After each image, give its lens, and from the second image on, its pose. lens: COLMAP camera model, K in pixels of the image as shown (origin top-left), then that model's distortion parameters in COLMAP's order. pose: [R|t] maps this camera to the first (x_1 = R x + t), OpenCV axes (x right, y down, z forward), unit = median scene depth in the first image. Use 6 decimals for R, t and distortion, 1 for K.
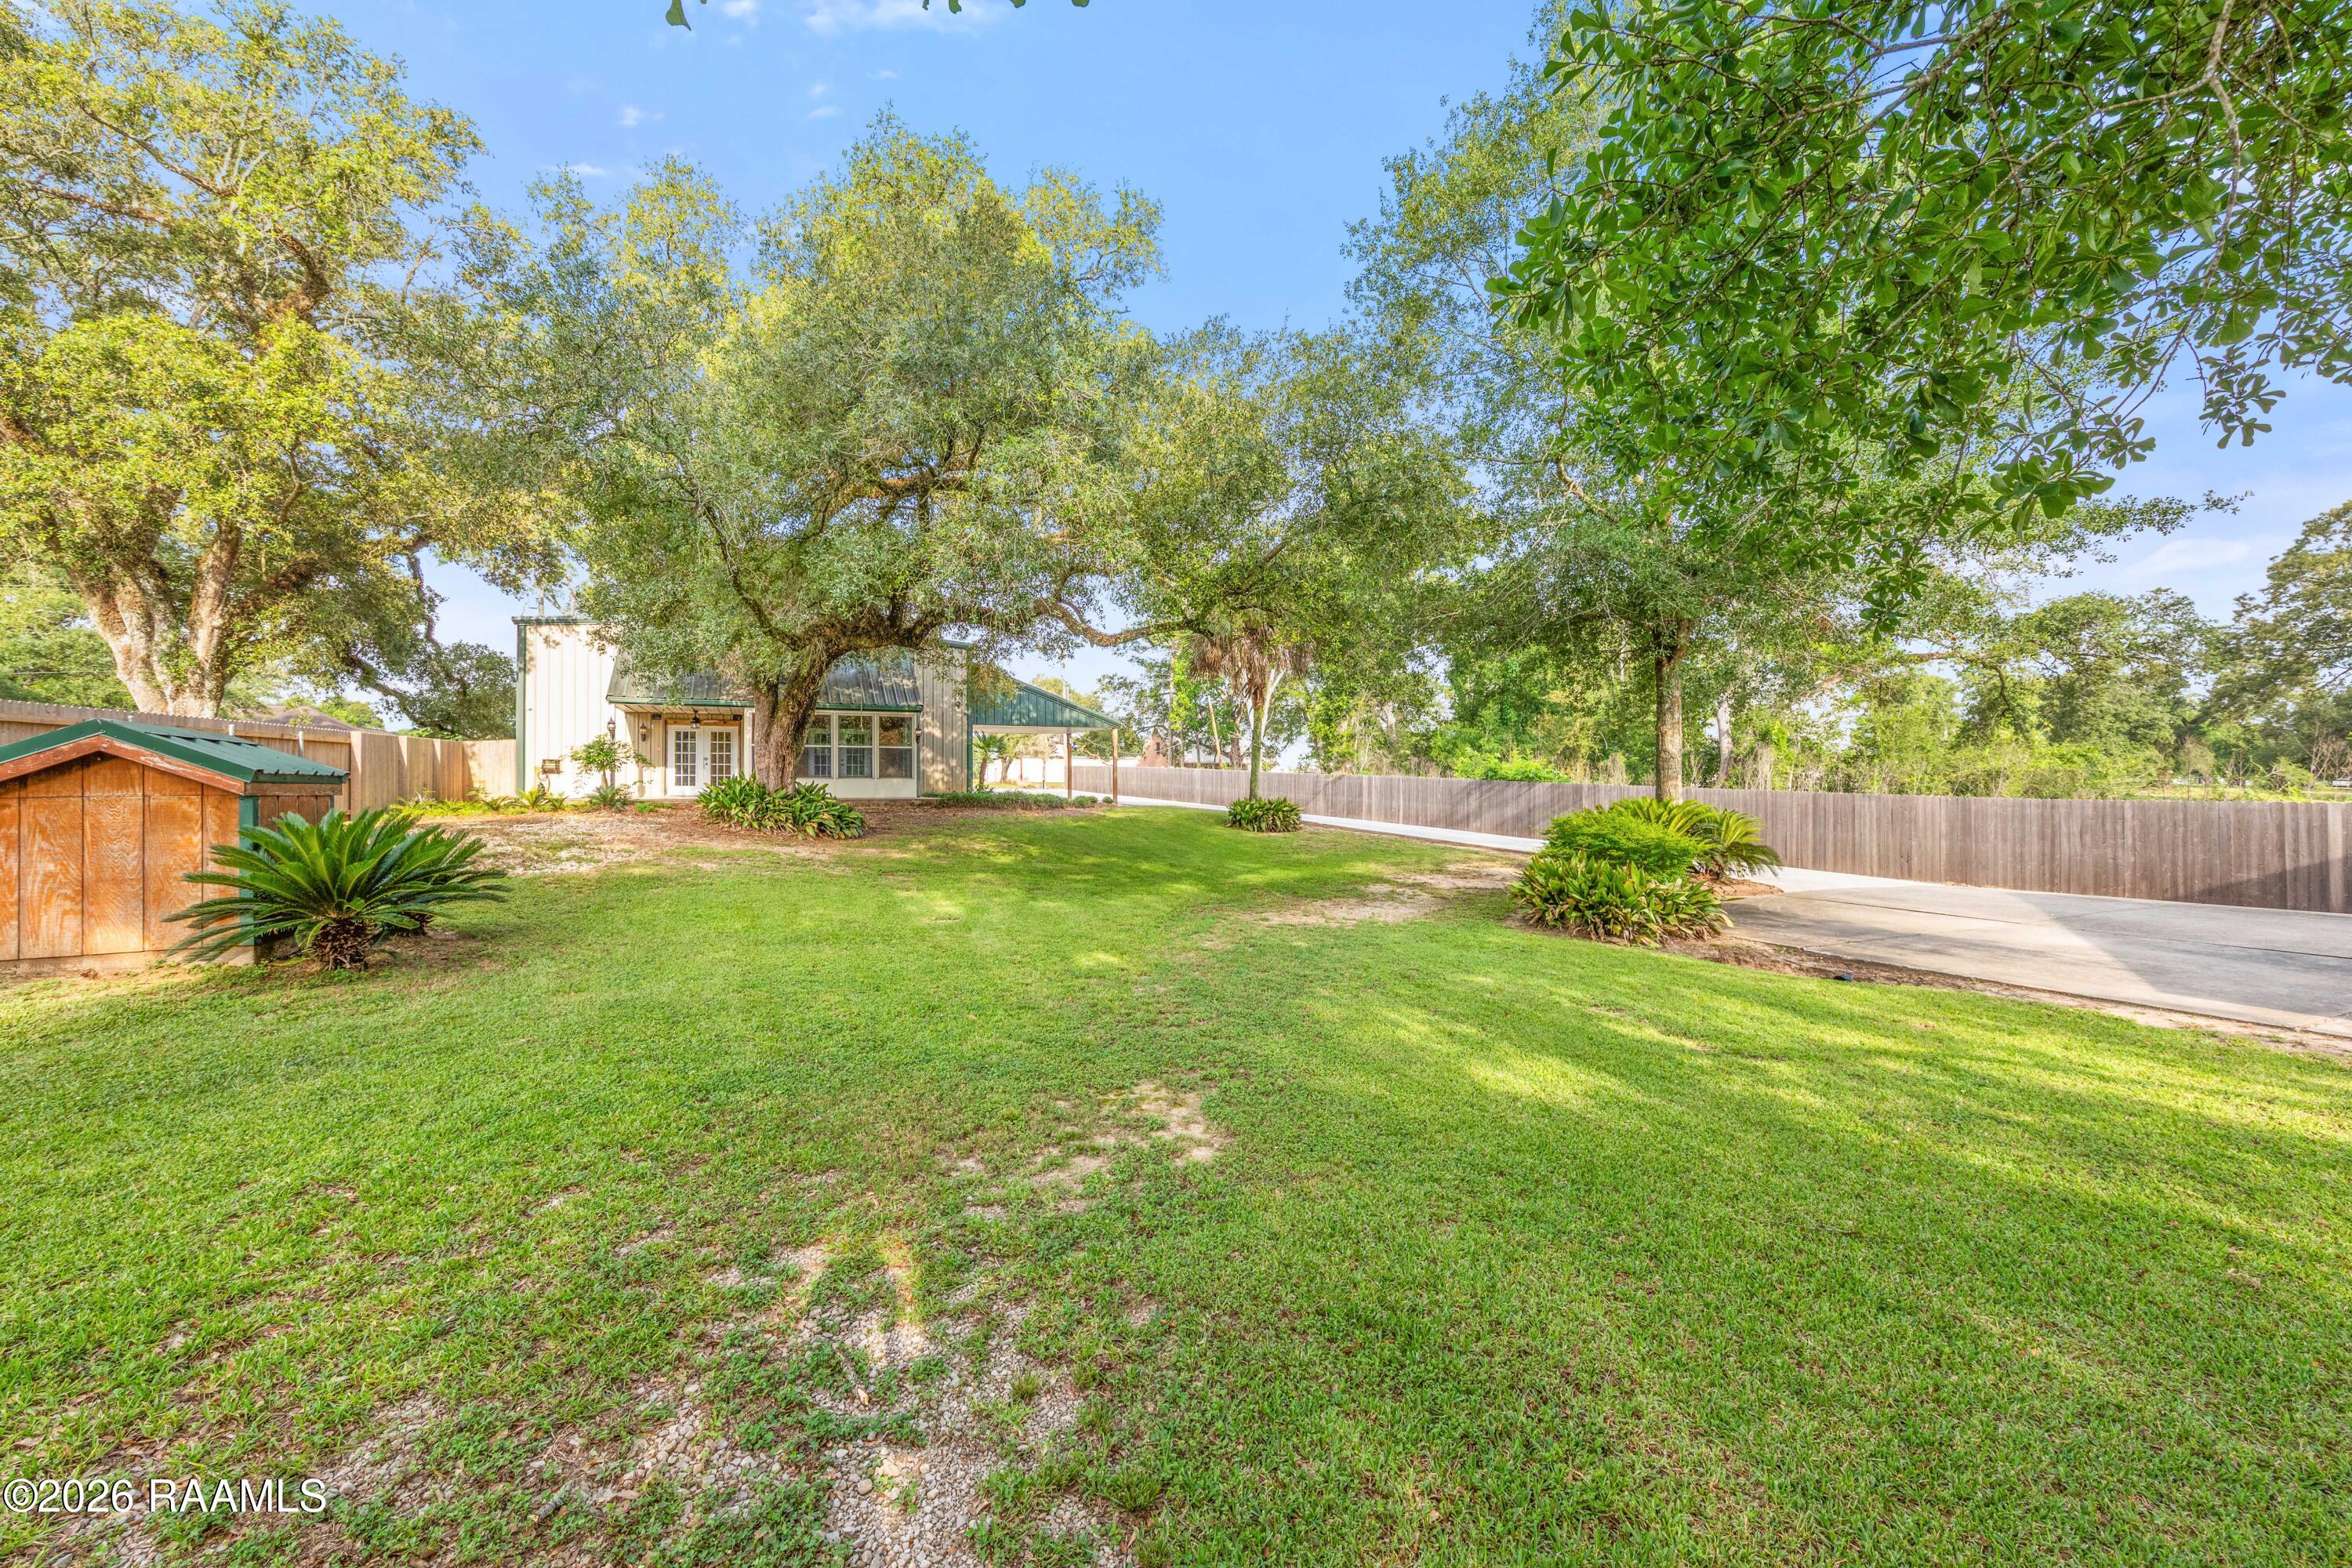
lens RADIAL K [[917.6, 0, 1168.2], [0, 917.6, 775.0], [0, 0, 1]] dist [0.003078, -0.000021]
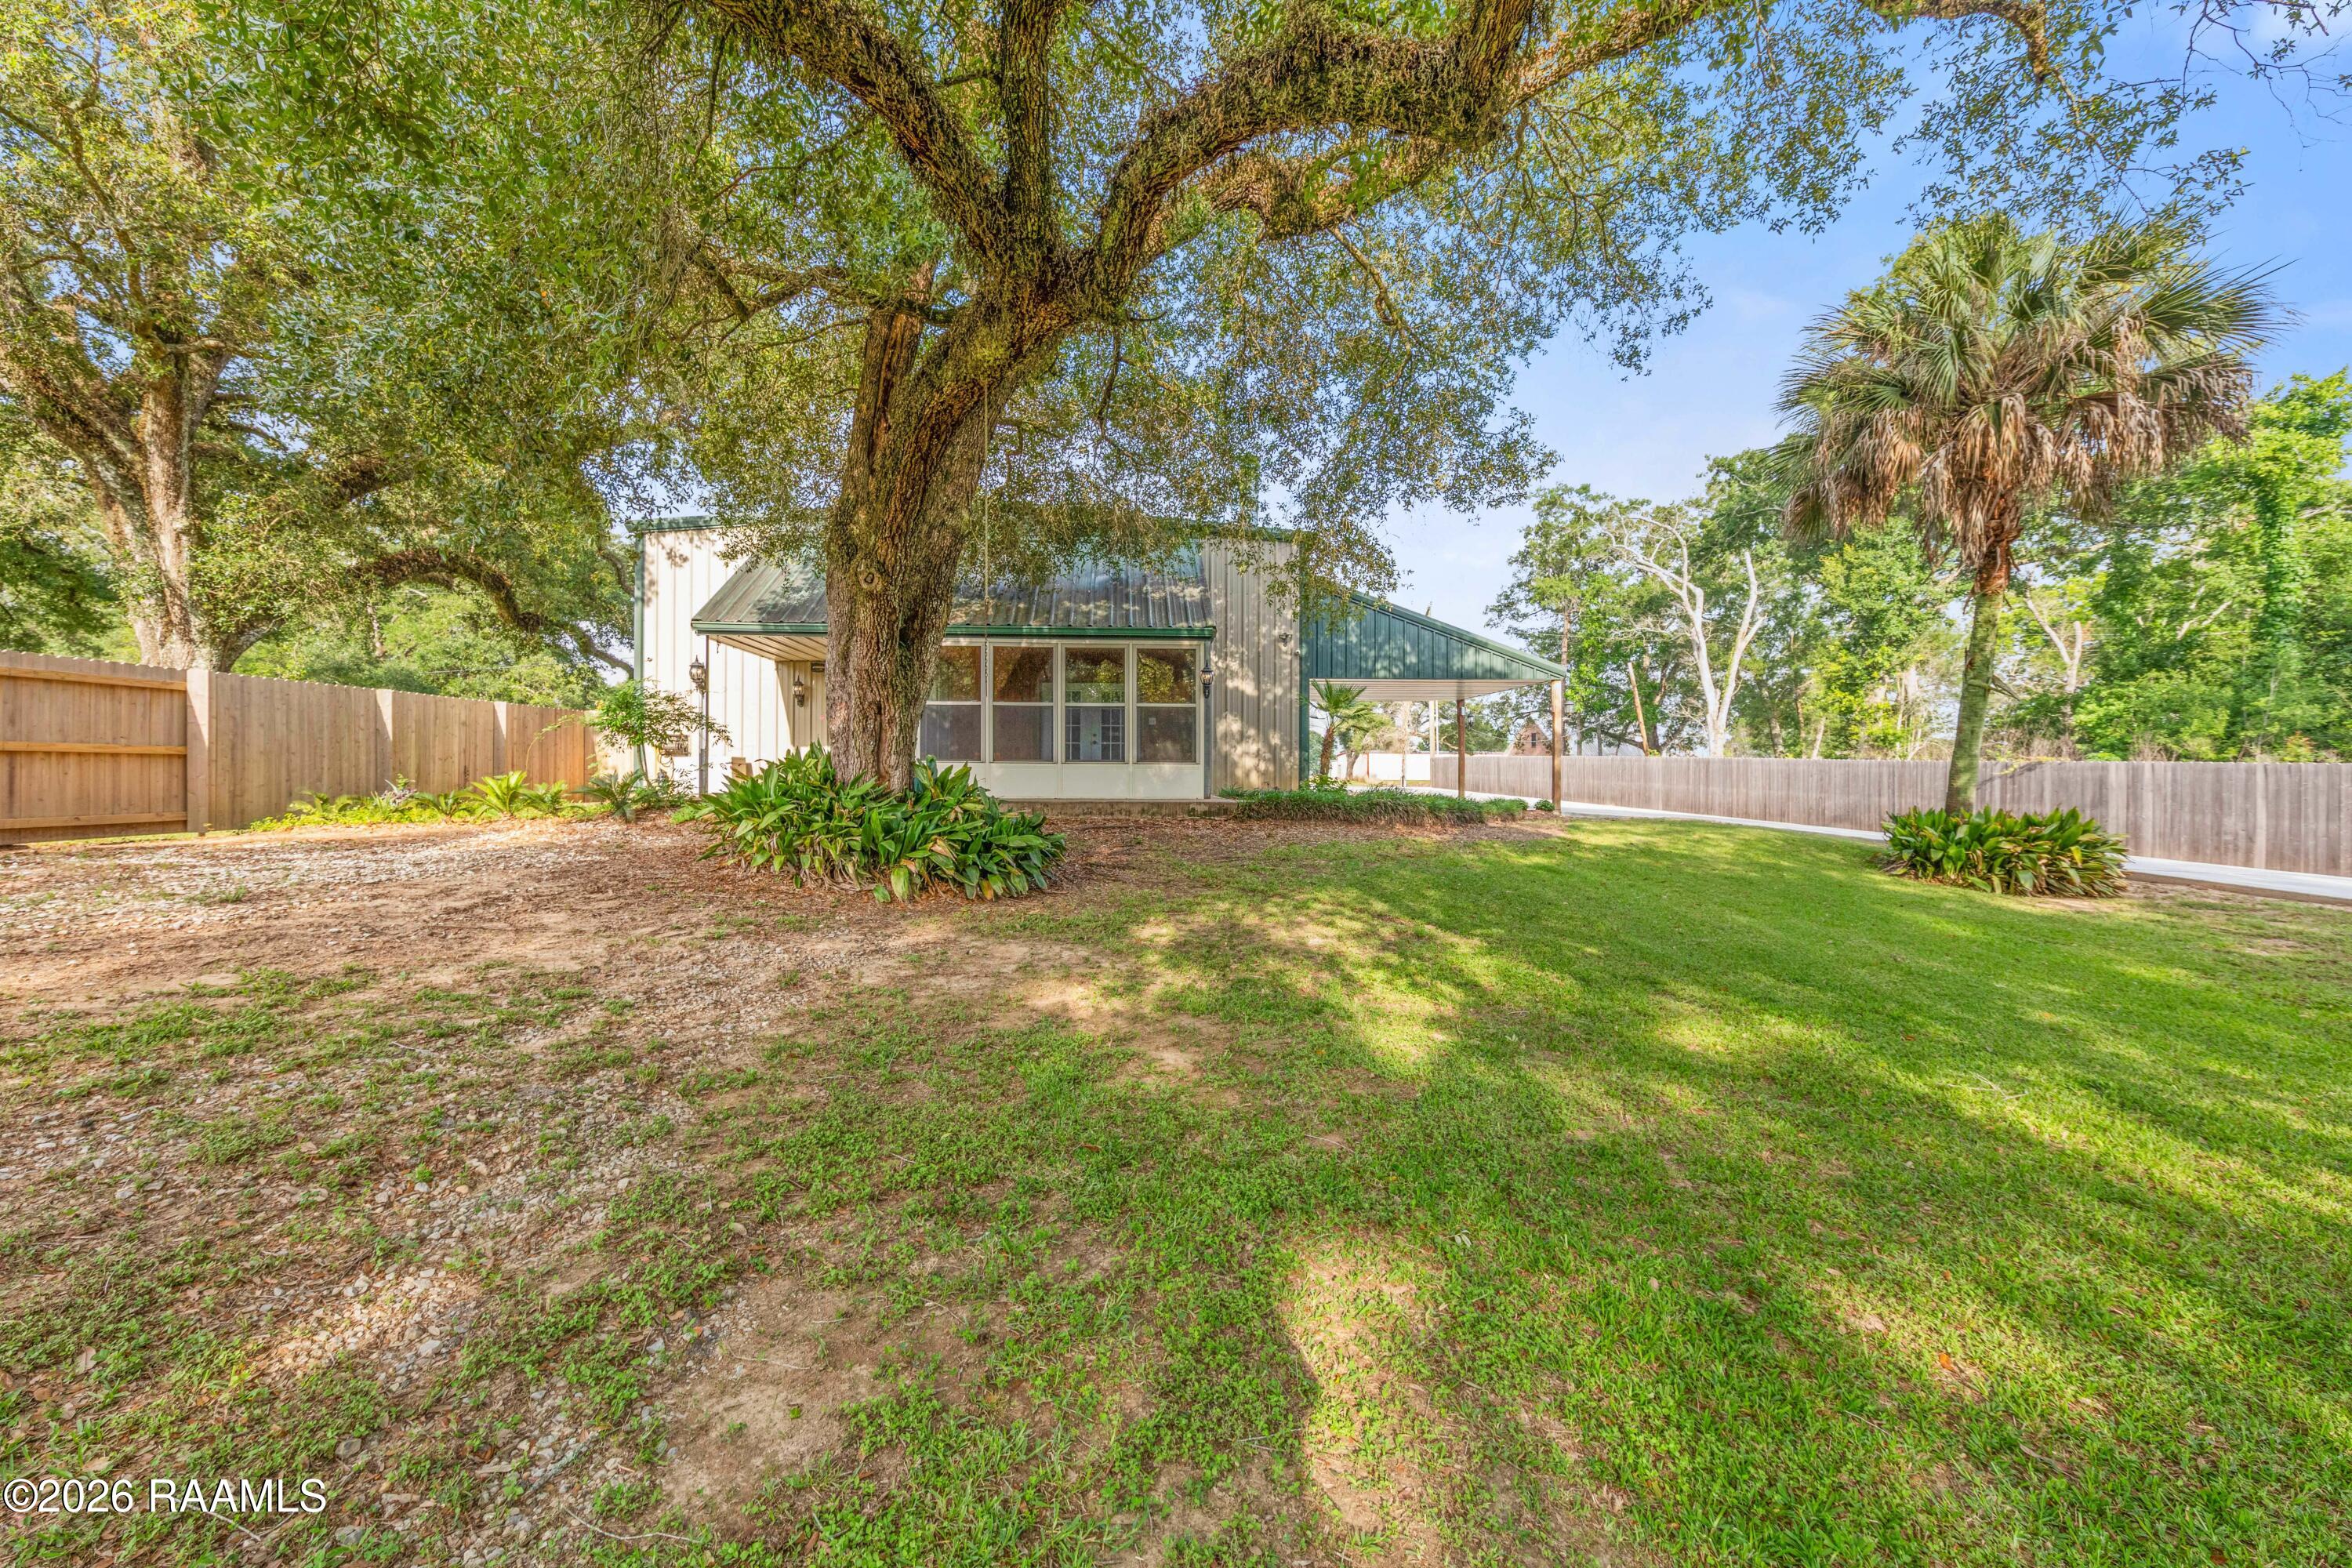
lens RADIAL K [[917.6, 0, 1168.2], [0, 917.6, 775.0], [0, 0, 1]] dist [0.003078, -0.000021]
pose [[0.933198, 0.002301, -0.359355, -0.096862], [-0.001993, 0.999997, 0.001226, 0.009508], [0.359357, -0.000428, 0.933200, 0.472163]]
